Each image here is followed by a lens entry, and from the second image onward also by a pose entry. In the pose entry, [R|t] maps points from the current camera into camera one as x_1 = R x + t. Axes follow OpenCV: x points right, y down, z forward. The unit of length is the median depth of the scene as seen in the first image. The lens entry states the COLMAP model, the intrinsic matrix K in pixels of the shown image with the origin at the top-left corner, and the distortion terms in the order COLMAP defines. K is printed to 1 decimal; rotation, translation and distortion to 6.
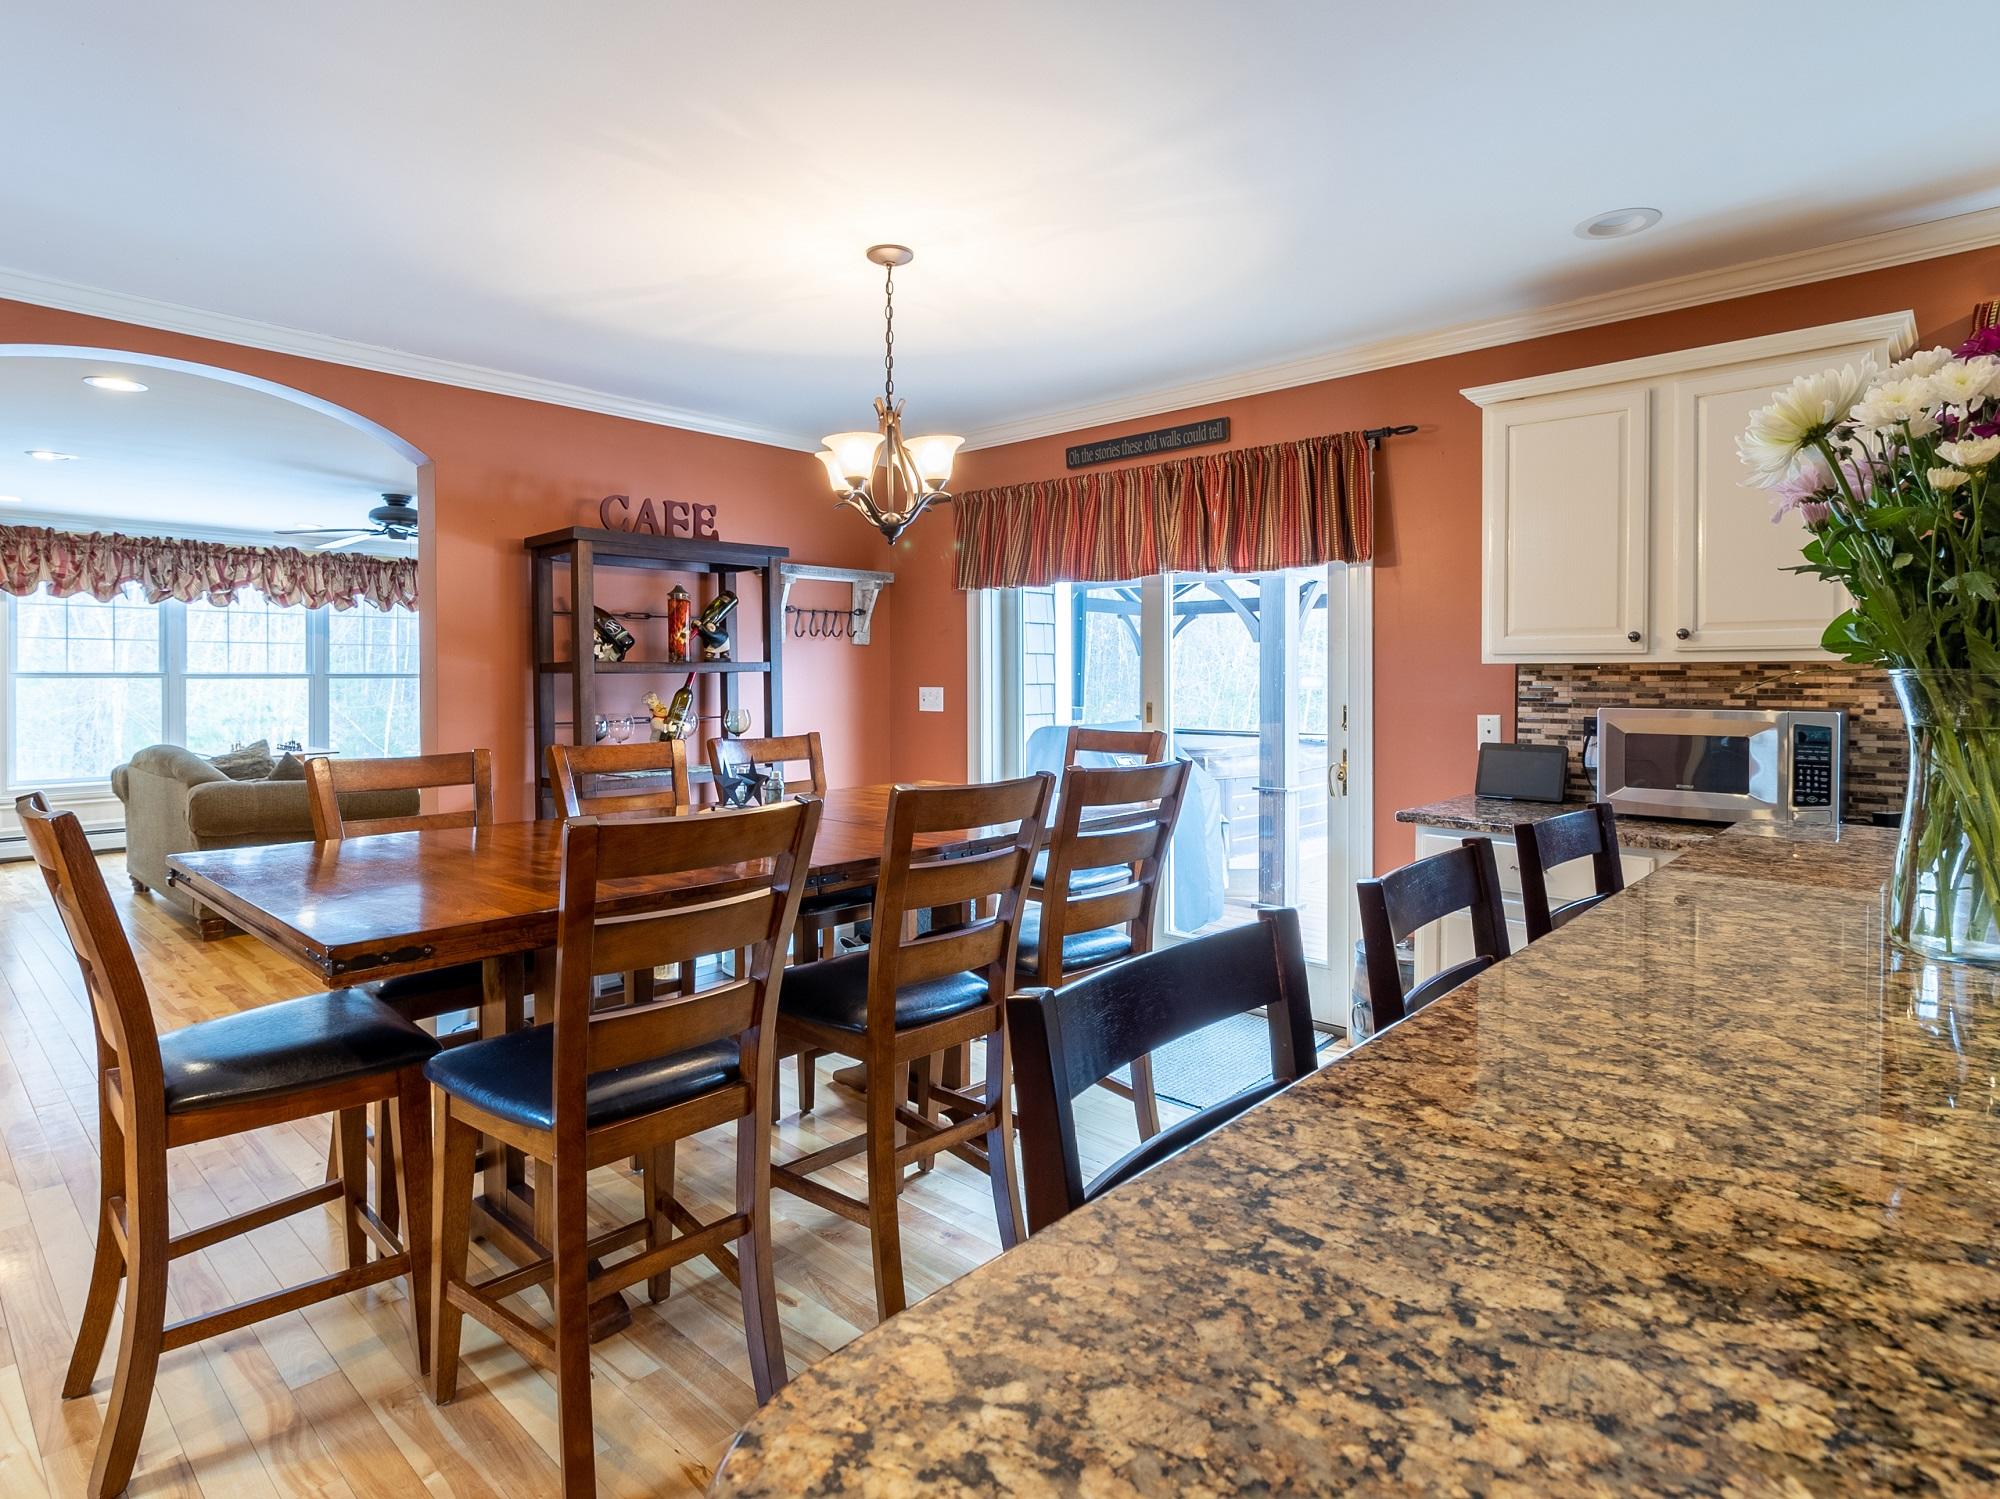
lens RADIAL K [[1058.3, 0, 1000.1], [0, 1058.3, 691.8], [0, 0, 1]] dist [0.001674, 0.000216]
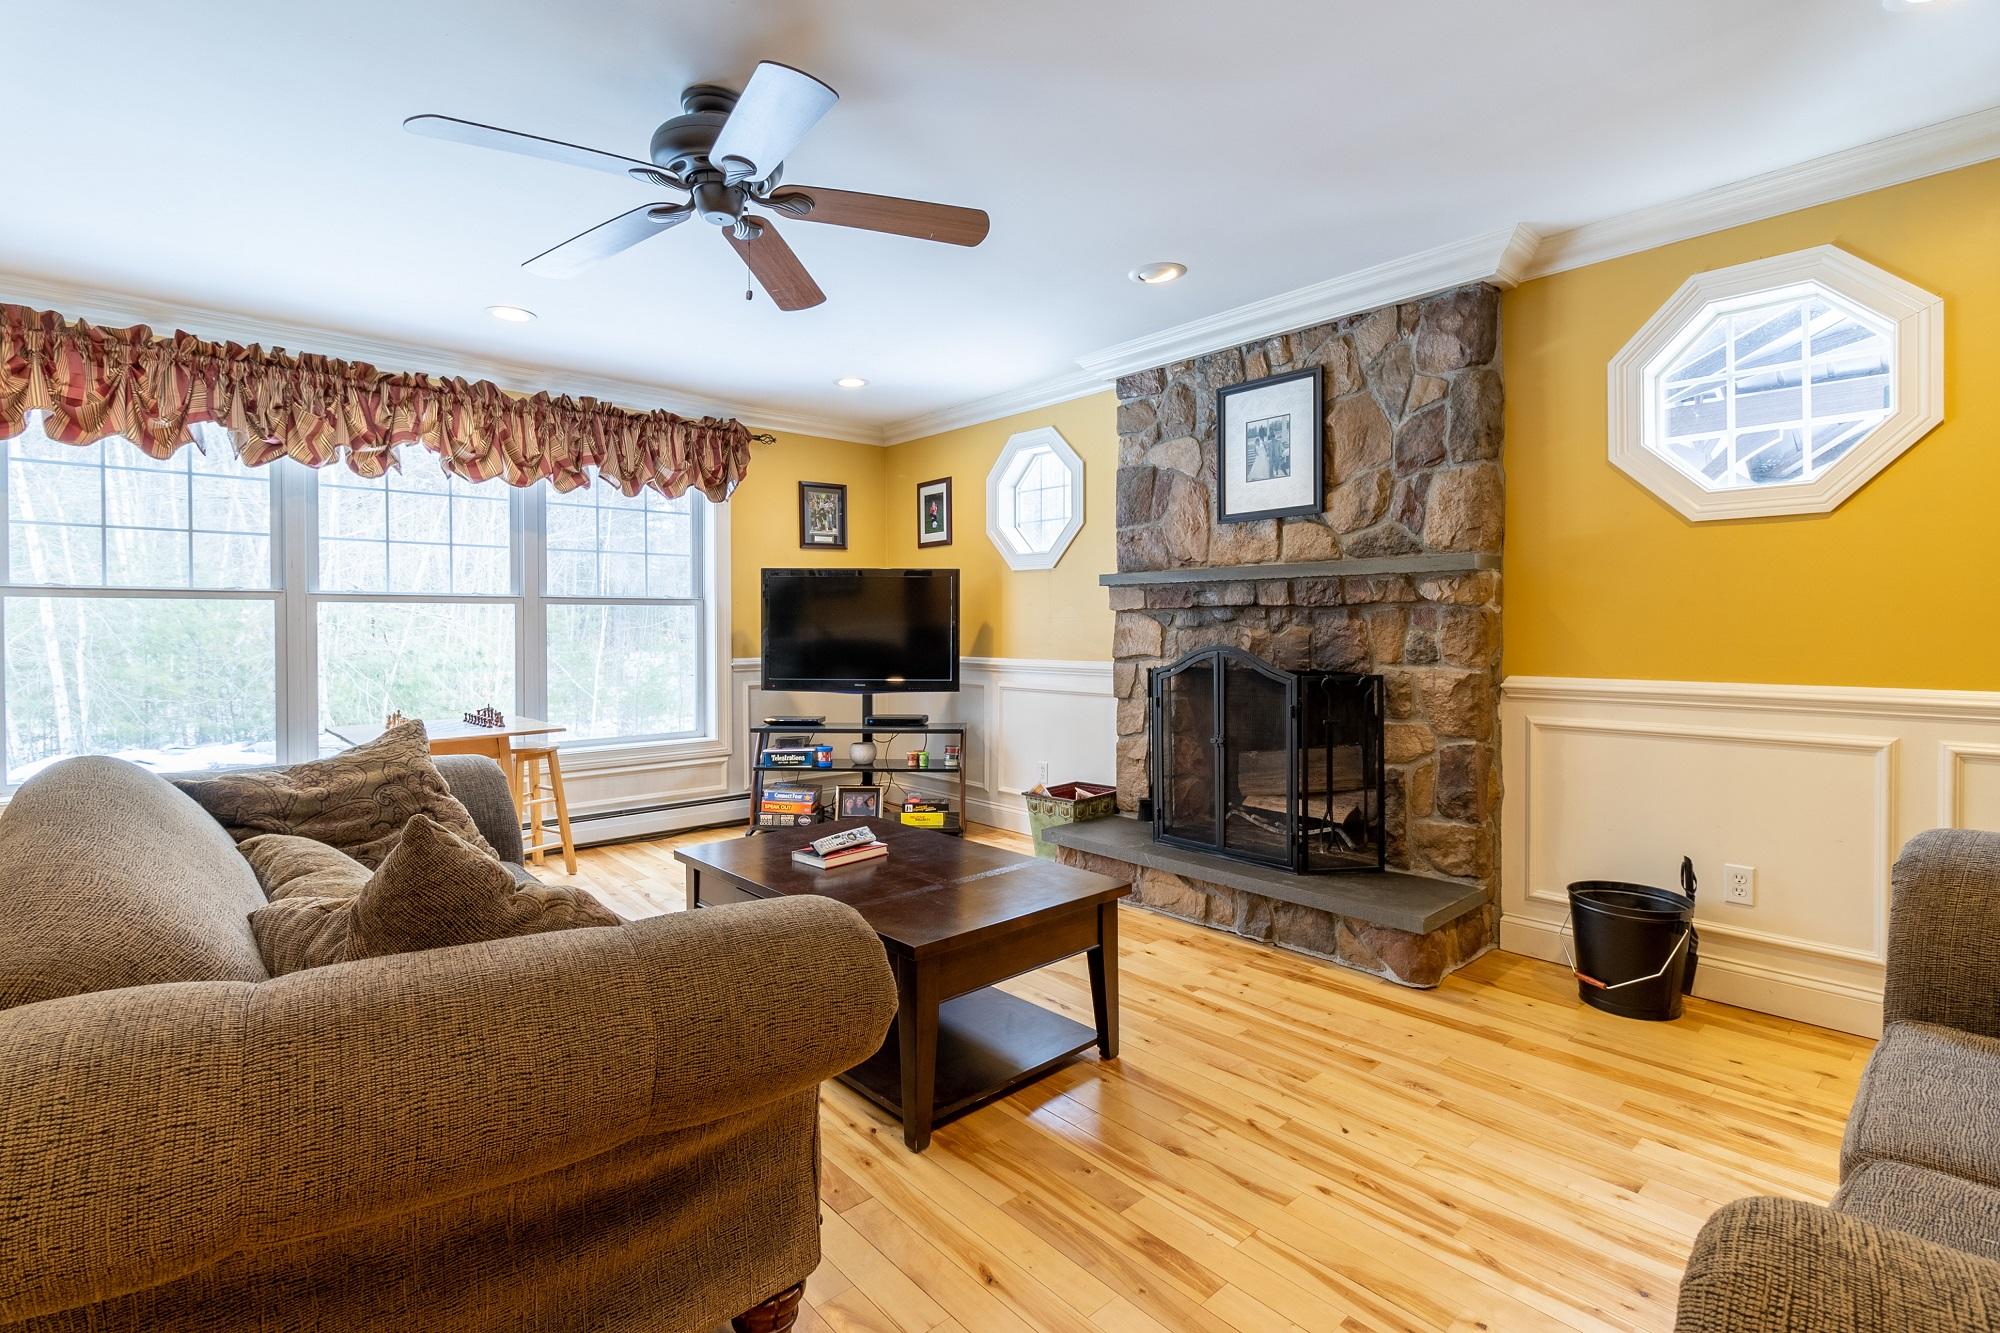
lens RADIAL K [[914.6, 0, 1001.4], [0, 914.6, 643.5], [0, 0, 1]] dist [-0.000692, -0.000213]
pose [[0.995567, -0.002867, -0.094012, -0.346301], [0.003359, 0.999981, 0.005085, 0.009861], [0.093995, -0.005378, 0.995558, 0.535762]]
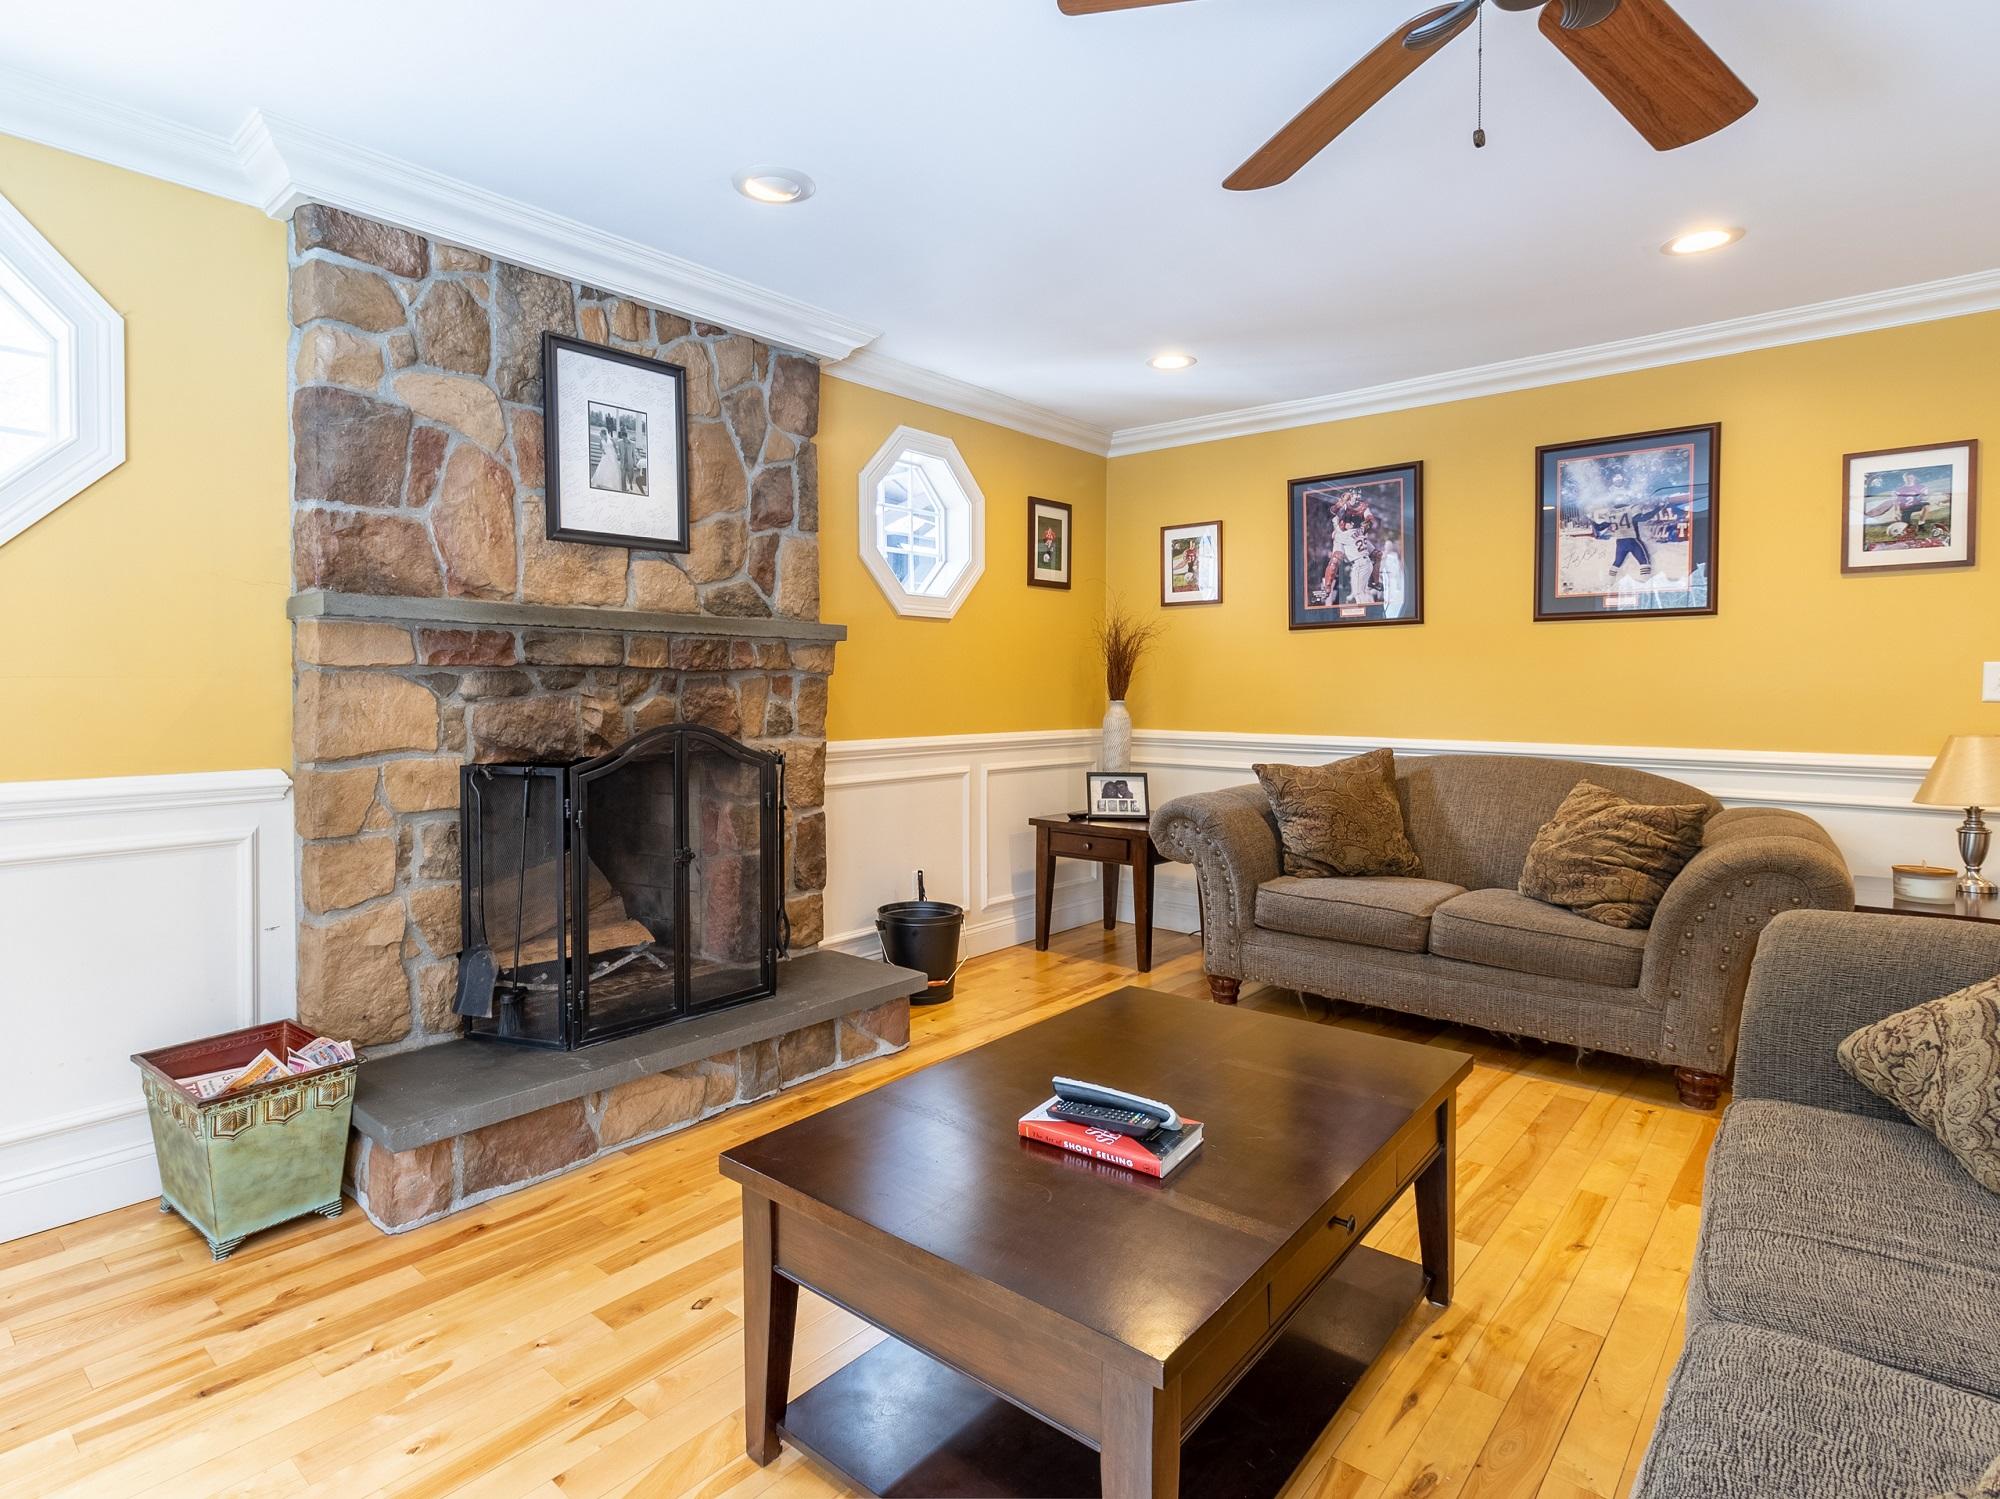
lens RADIAL K [[1058.3, 0, 1000.1], [0, 1058.3, 691.8], [0, 0, 1]] dist [0.001674, 0.000216]
pose [[-0.048747, -0.012065, 0.998738, -1.051816], [0.003668, 0.999918, 0.012258, -0.017588], [-0.998804, 0.004260, -0.048698, 1.363364]]
